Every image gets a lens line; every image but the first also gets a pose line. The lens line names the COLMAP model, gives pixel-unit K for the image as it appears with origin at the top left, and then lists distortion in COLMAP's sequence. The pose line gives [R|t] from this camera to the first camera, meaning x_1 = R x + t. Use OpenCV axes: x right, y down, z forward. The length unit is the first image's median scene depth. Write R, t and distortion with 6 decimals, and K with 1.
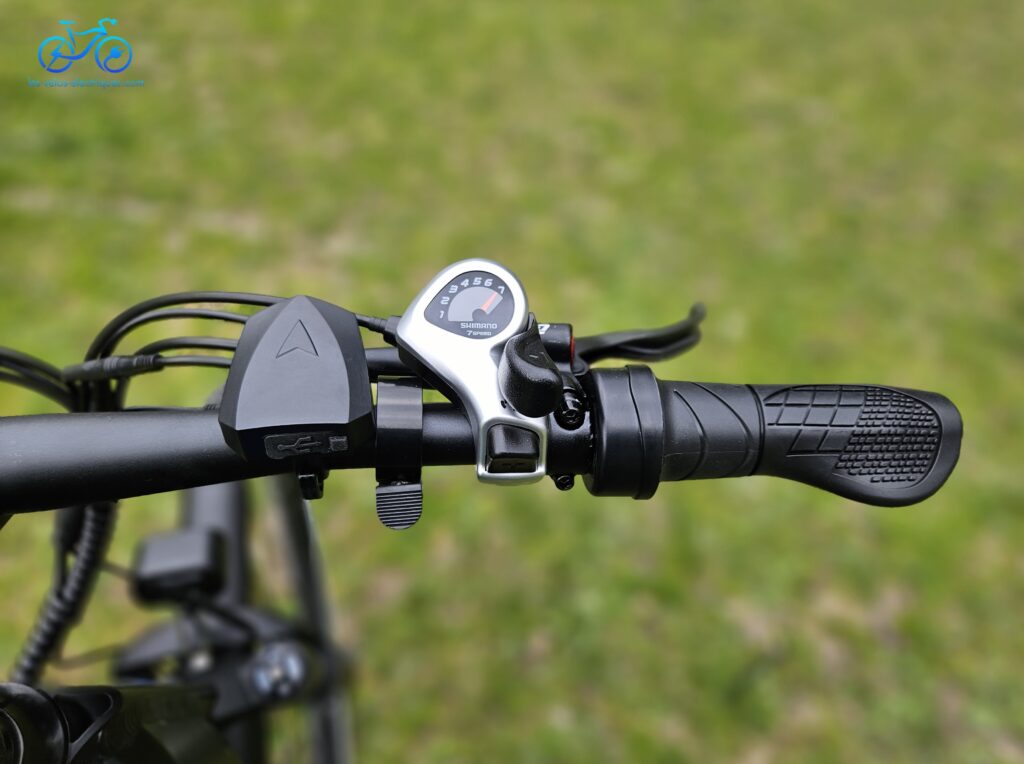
lens RADIAL K [[712.4, 0, 512.0], [0, 712.4, 382.0], [0, 0, 1]] dist [0.030813, -0.000195]
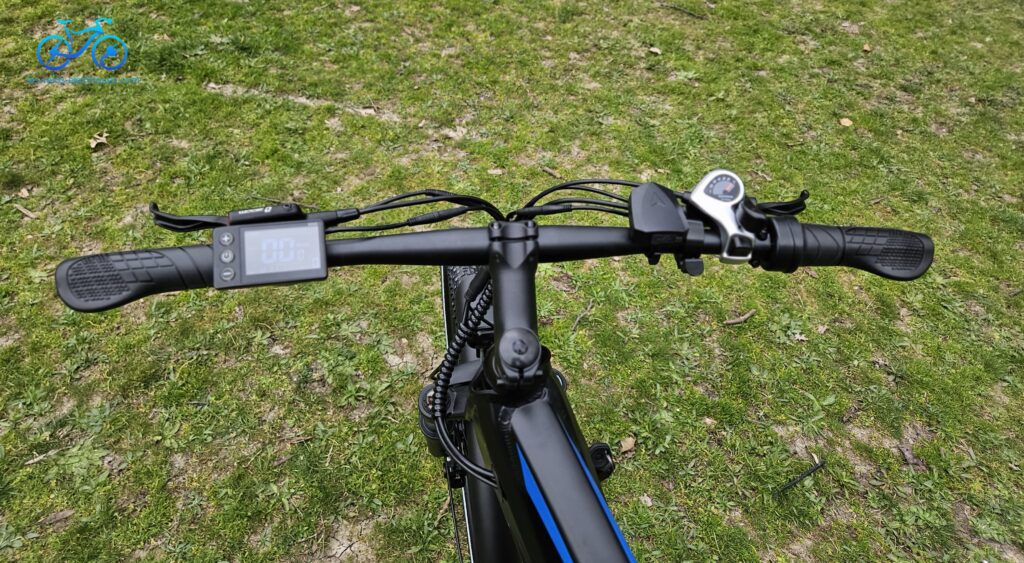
lens RADIAL K [[653.5, 0, 512.1], [0, 653.5, 218.3], [0, 0, 1]] dist [0.036953, -0.000317]
pose [[0.996899, 0.039405, -0.068114, -0.441887], [-0.042957, 0.997749, -0.051489, 0.101420], [0.065932, 0.054256, 0.996348, -0.919400]]
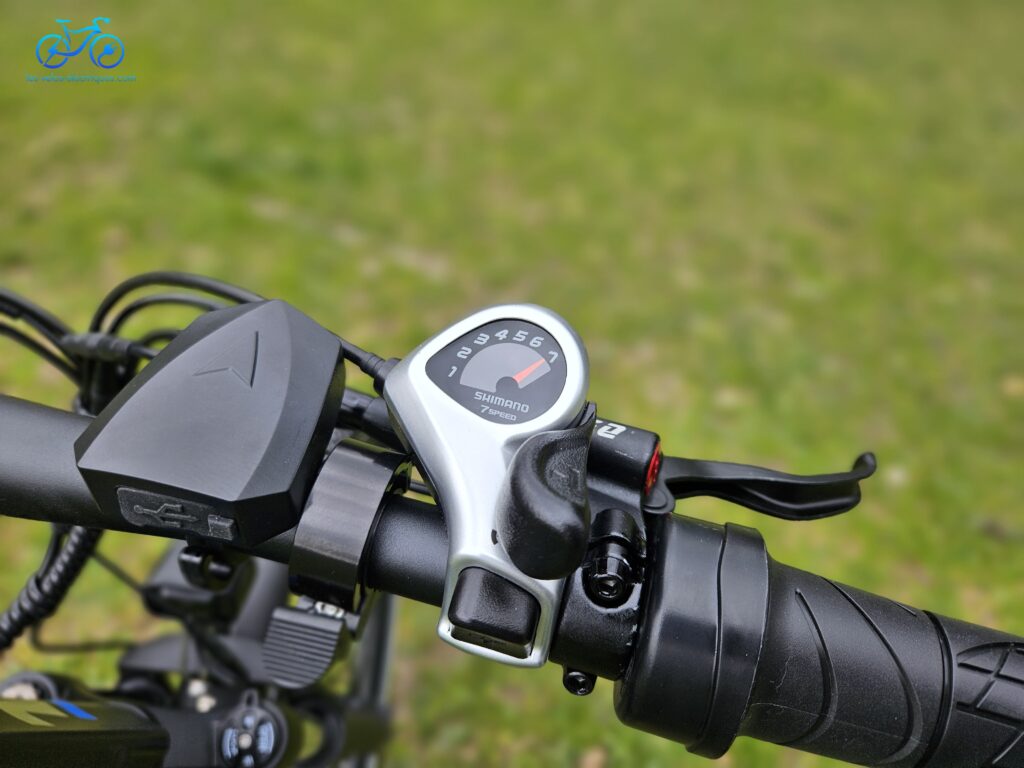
lens RADIAL K [[683.2, 0, 512.0], [0, 683.2, 384.0], [0, 0, 1]] dist [0.029156, -0.037056]
pose [[0.946529, 0.236253, -0.219698, 0.066319], [-0.256710, 0.963997, -0.069349, -0.038471], [0.195405, 0.122039, 0.973100, 0.283507]]
